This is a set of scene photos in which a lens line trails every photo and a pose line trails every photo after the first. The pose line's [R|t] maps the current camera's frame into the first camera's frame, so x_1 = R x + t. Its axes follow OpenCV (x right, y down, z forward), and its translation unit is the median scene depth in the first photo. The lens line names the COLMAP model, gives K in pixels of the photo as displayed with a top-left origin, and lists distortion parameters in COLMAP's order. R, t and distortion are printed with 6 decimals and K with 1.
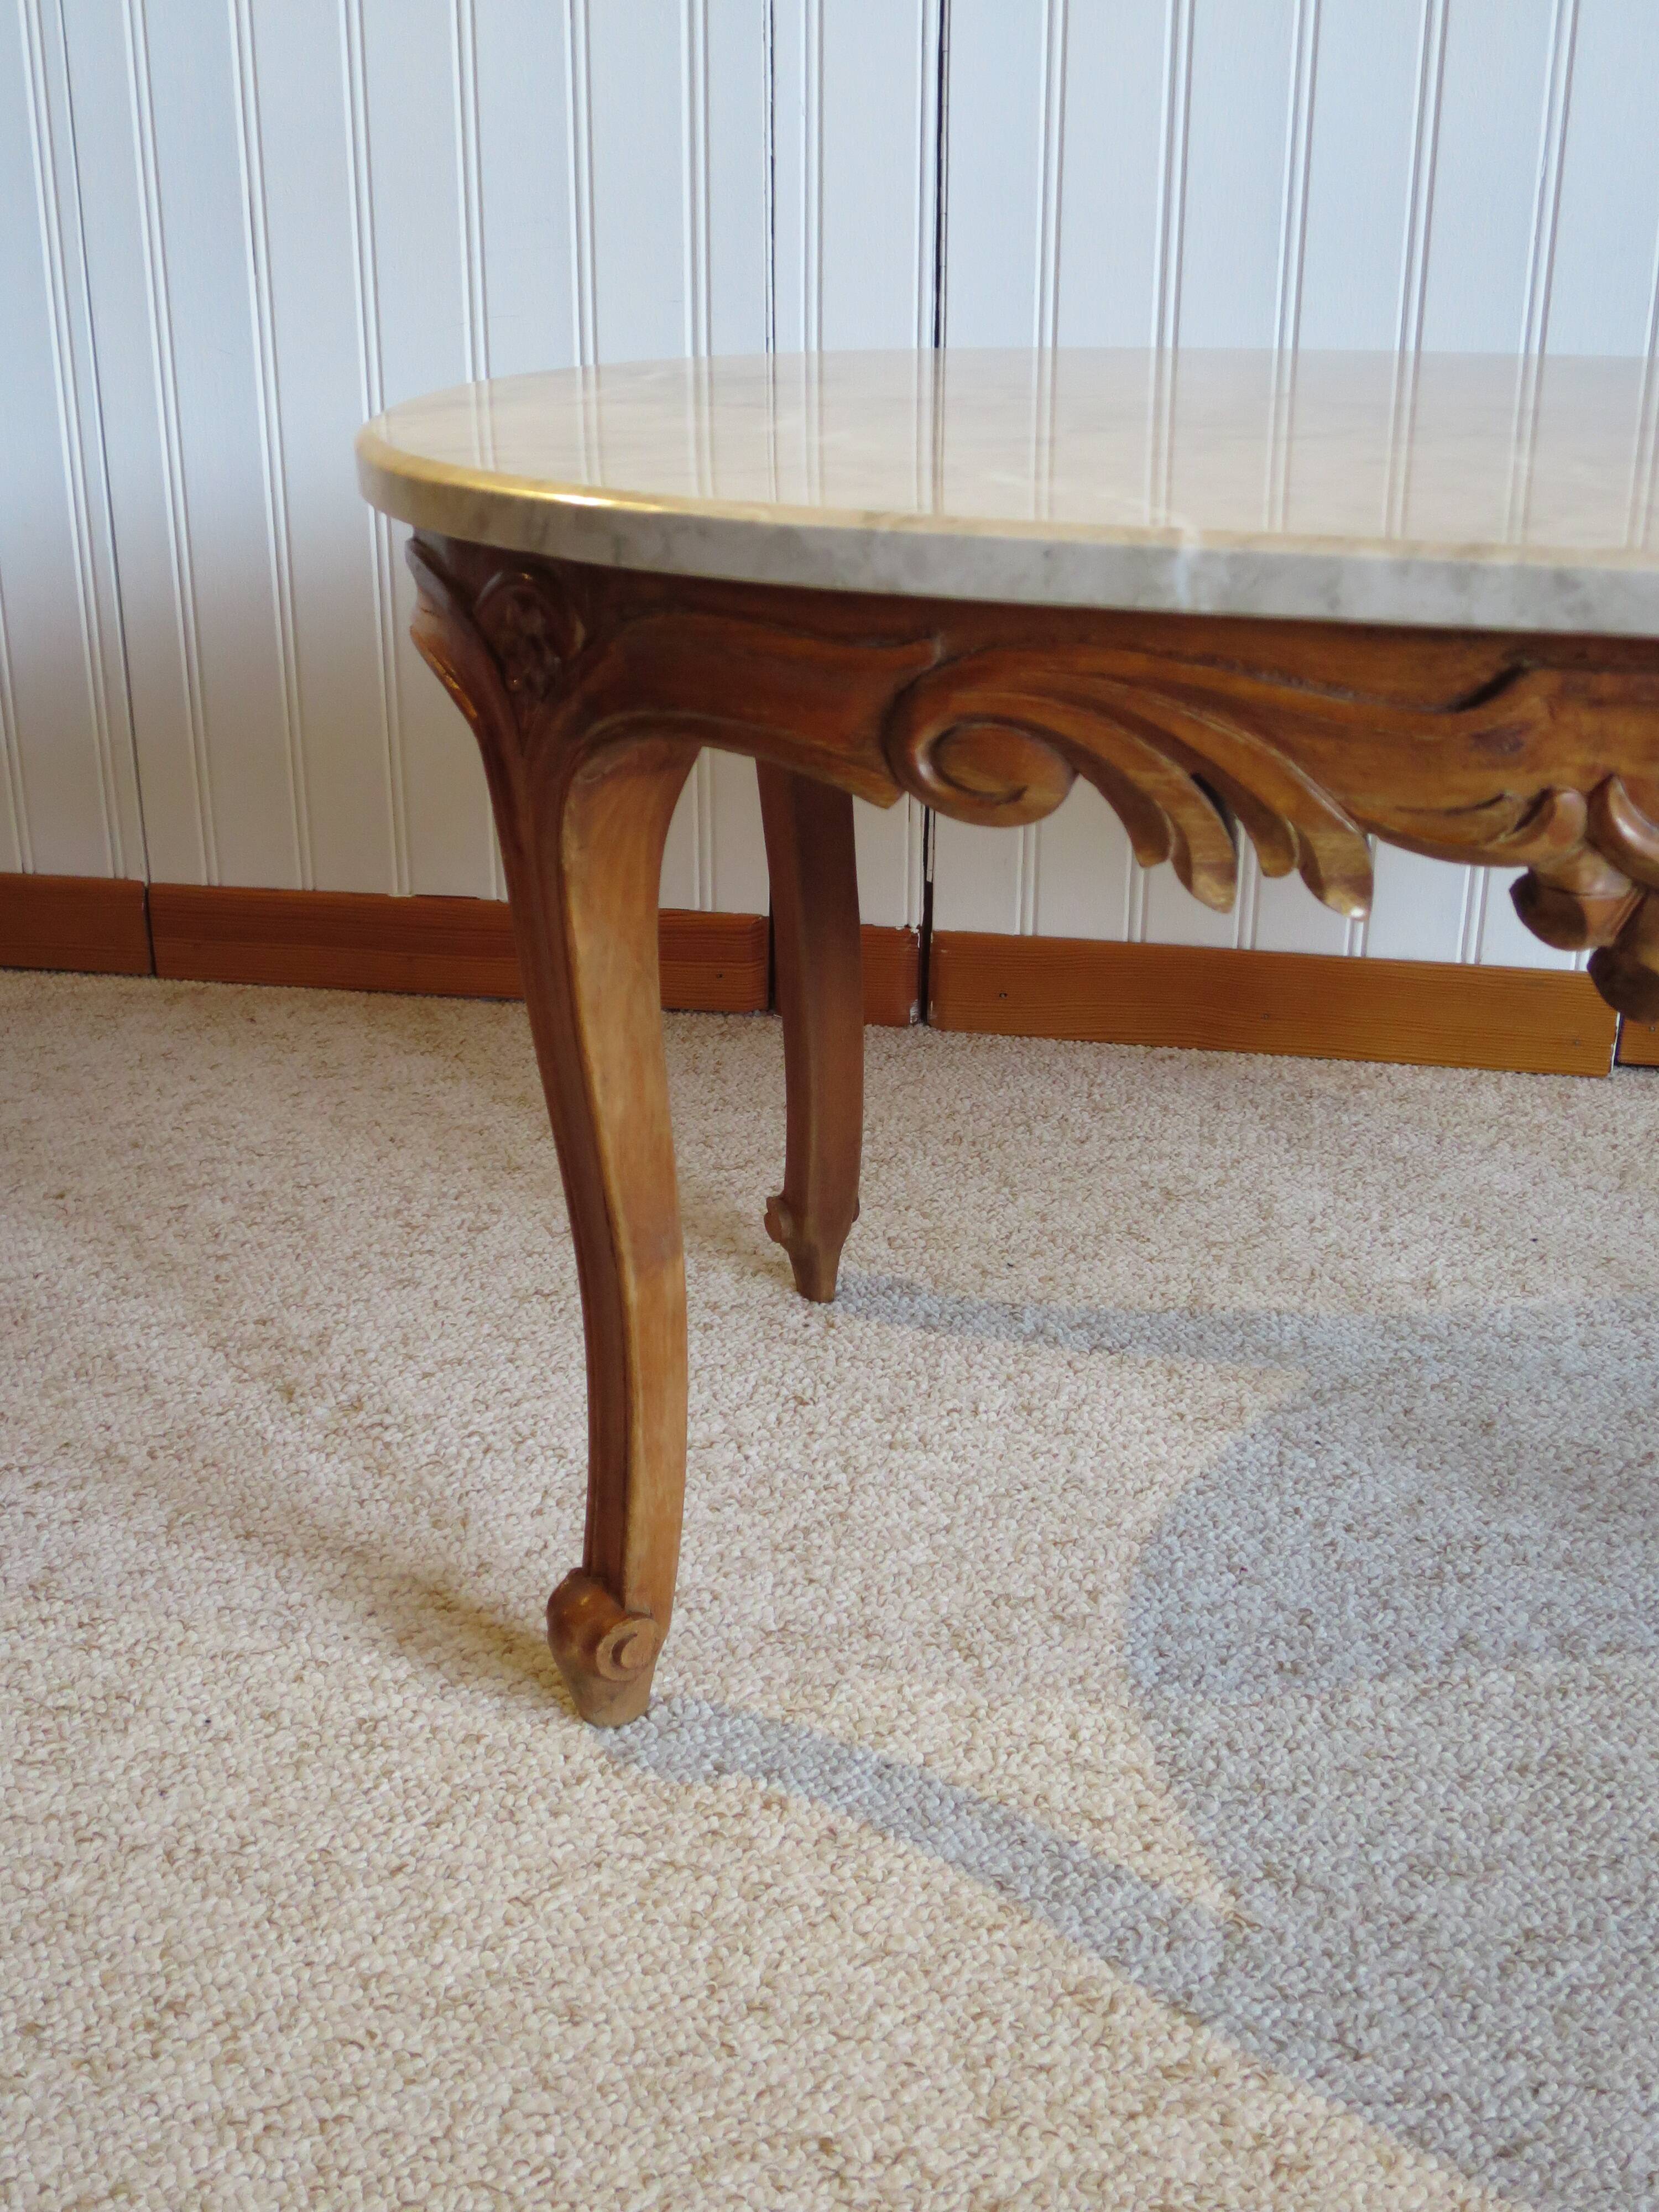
lens RADIAL K [[2326.7, 0, 834.5], [0, 2326.7, 1097.3], [0, 0, 1]] dist [-0.071799, 0.000000]
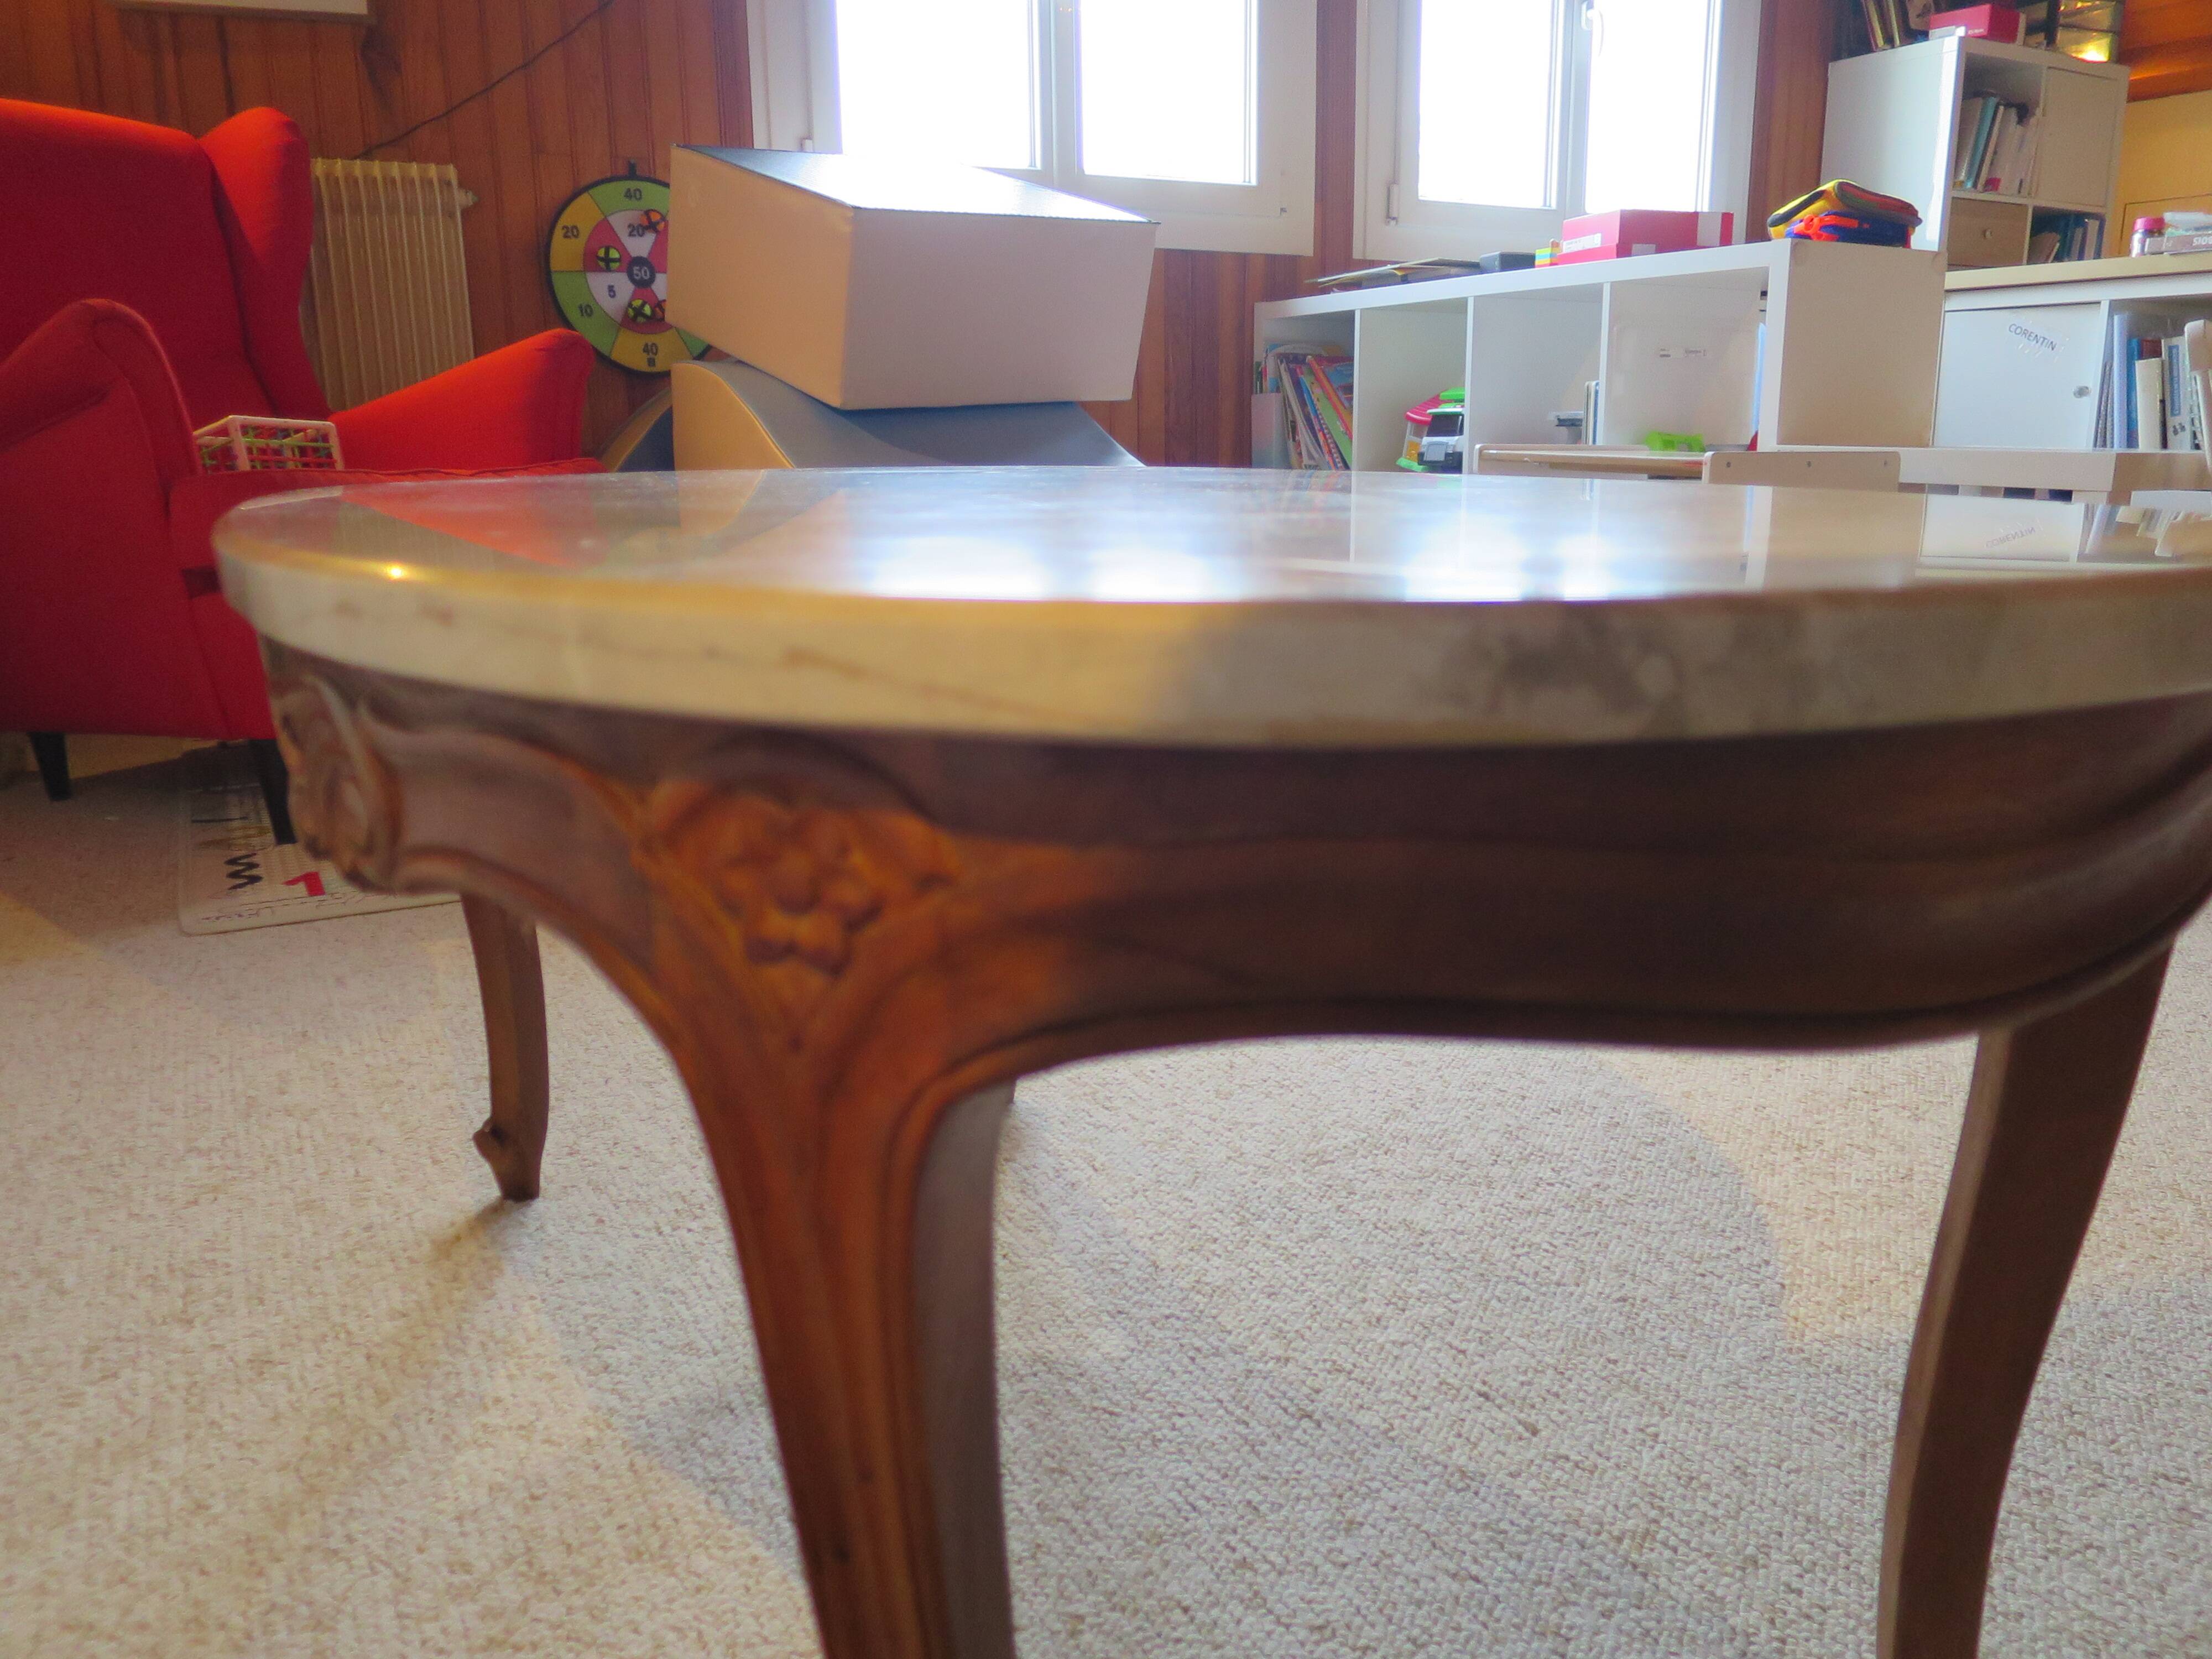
lens RADIAL K [[1648.3, 0, 1104.7], [0, 1648.3, 838.9], [0, 0, 1]] dist [-0.051107, 0.026360]
pose [[-0.619089, -0.187603, 0.762584, -0.376607], [0.302483, 0.839162, 0.452007, -0.307704], [-0.724730, 0.510501, -0.462769, 0.925533]]
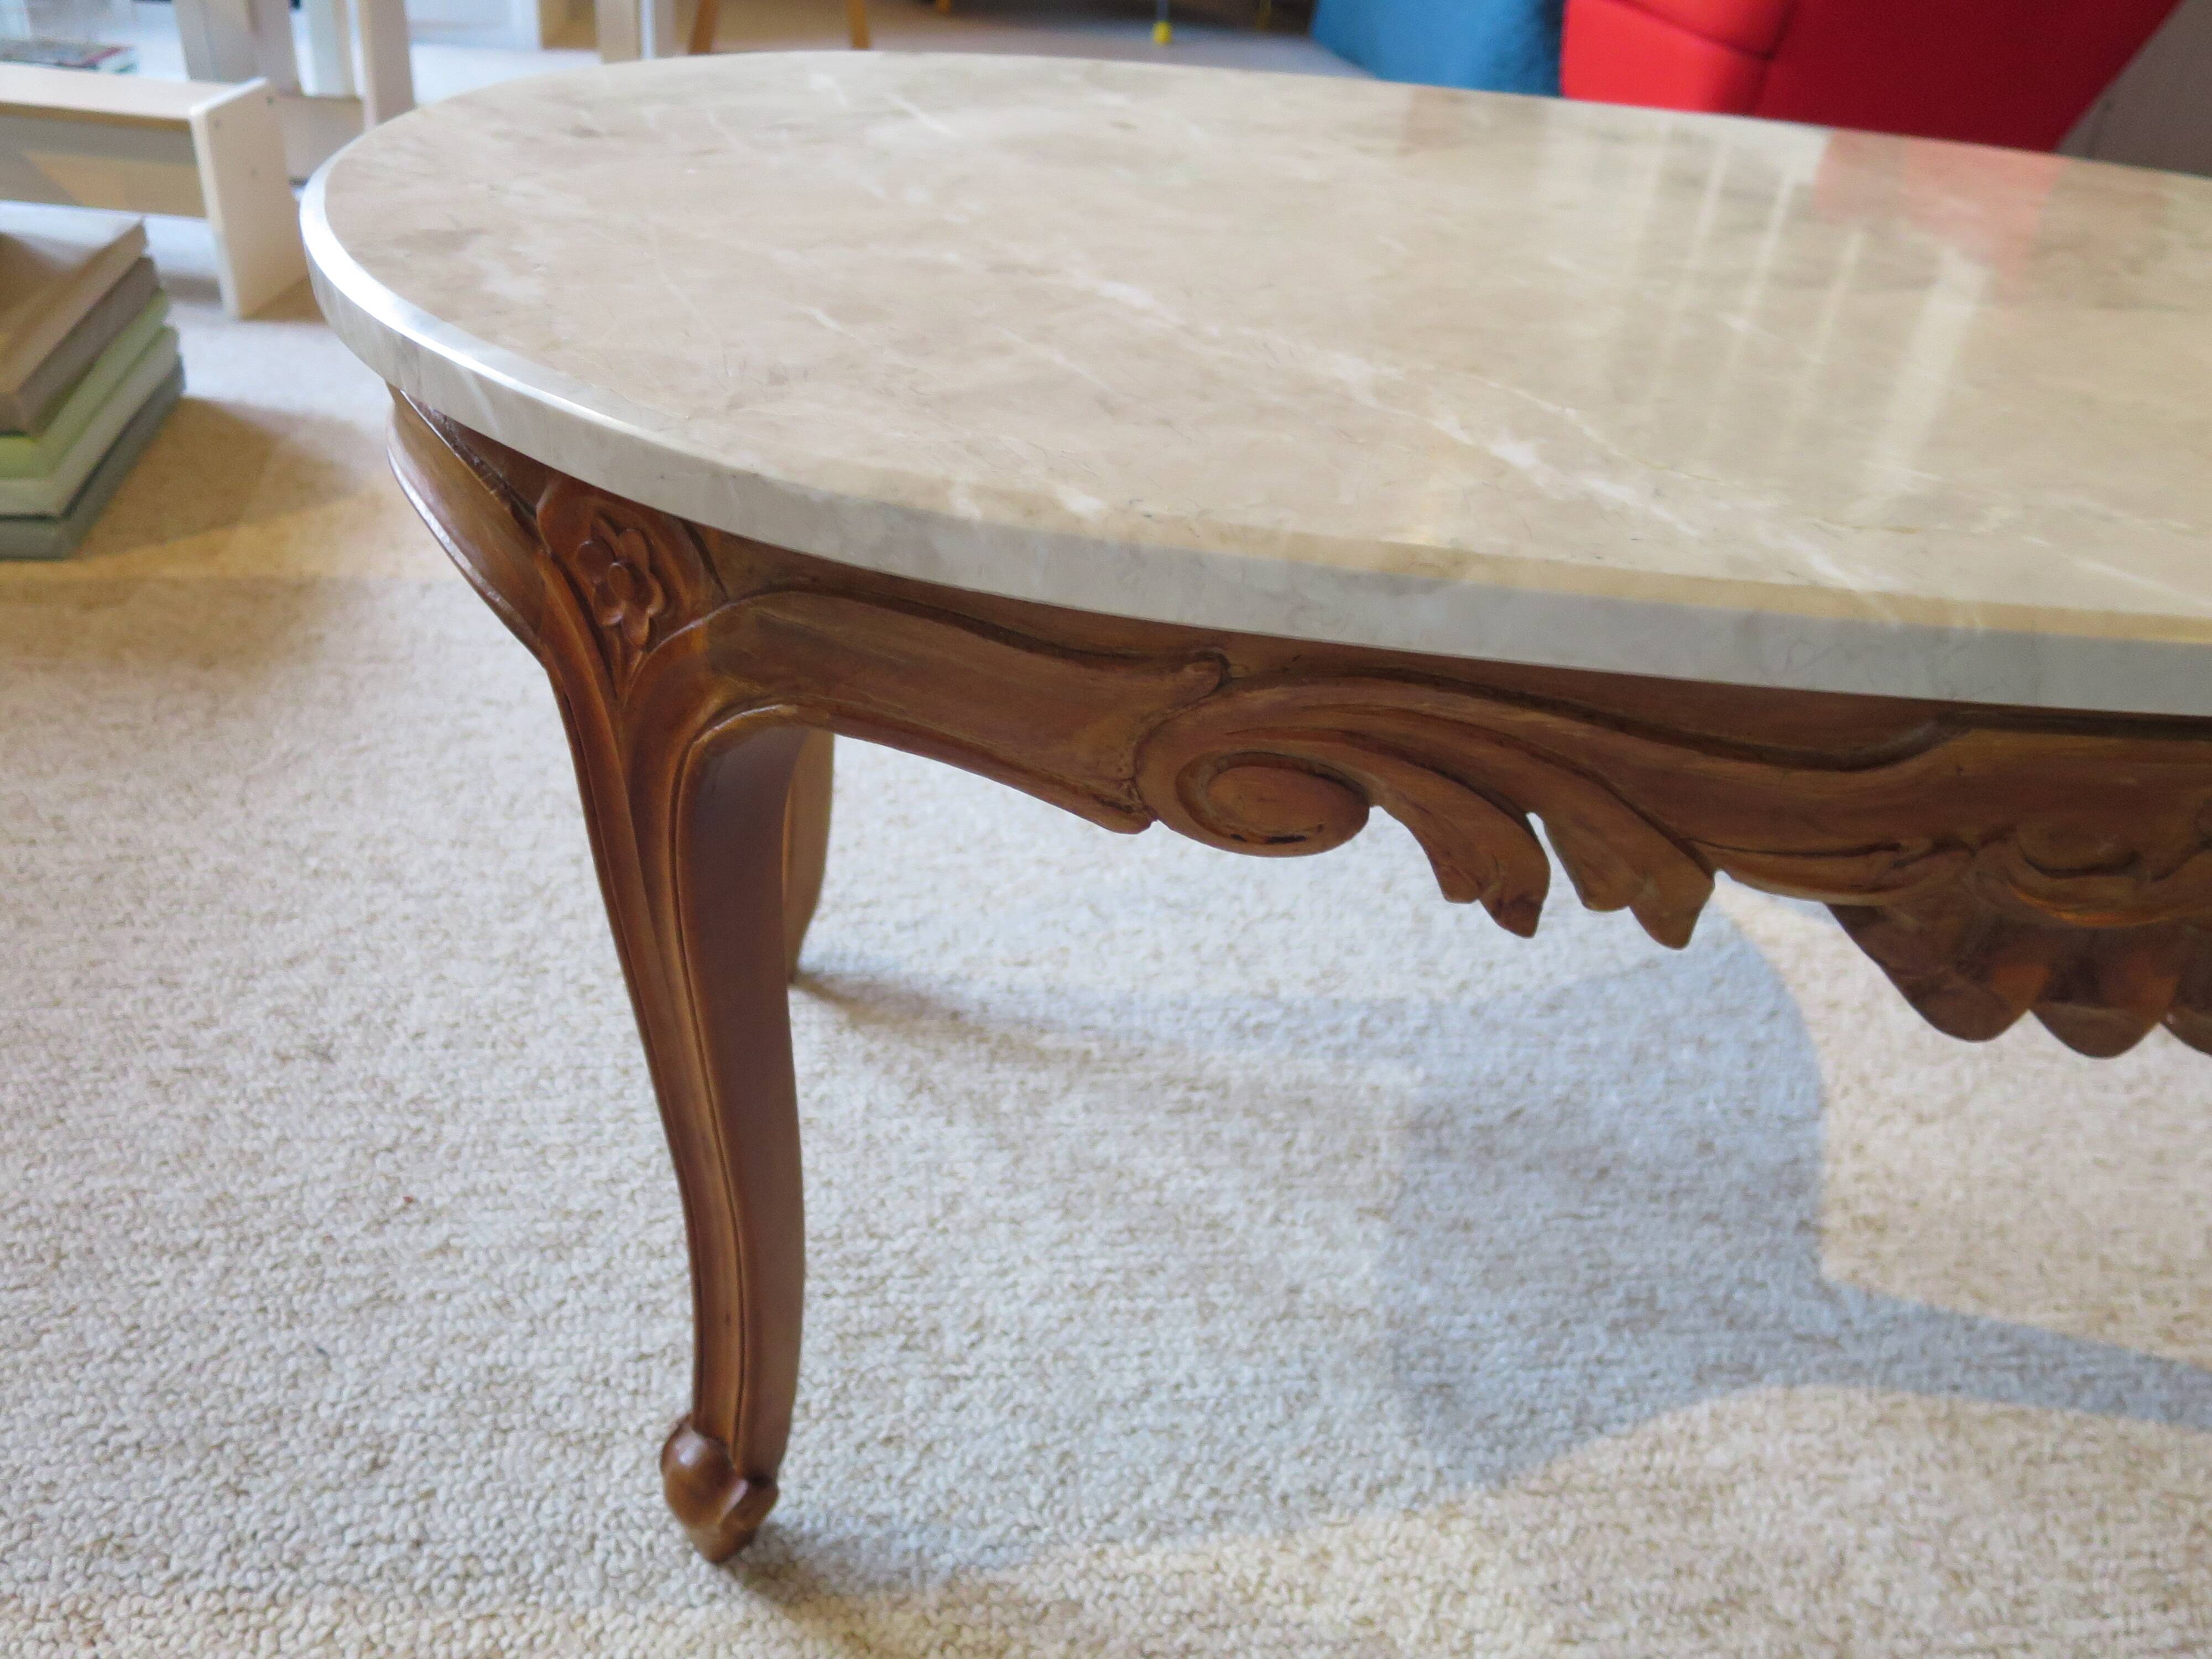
lens RADIAL K [[1648.3, 0, 1102.7], [0, 1648.3, 828.7], [0, 0, 1]] dist [-0.051107, 0.026360]
pose [[-0.949205, 0.083952, -0.303252, 0.726300], [-0.207190, 0.558577, 0.803159, -0.429229], [0.236816, 0.825193, -0.512810, 0.959010]]
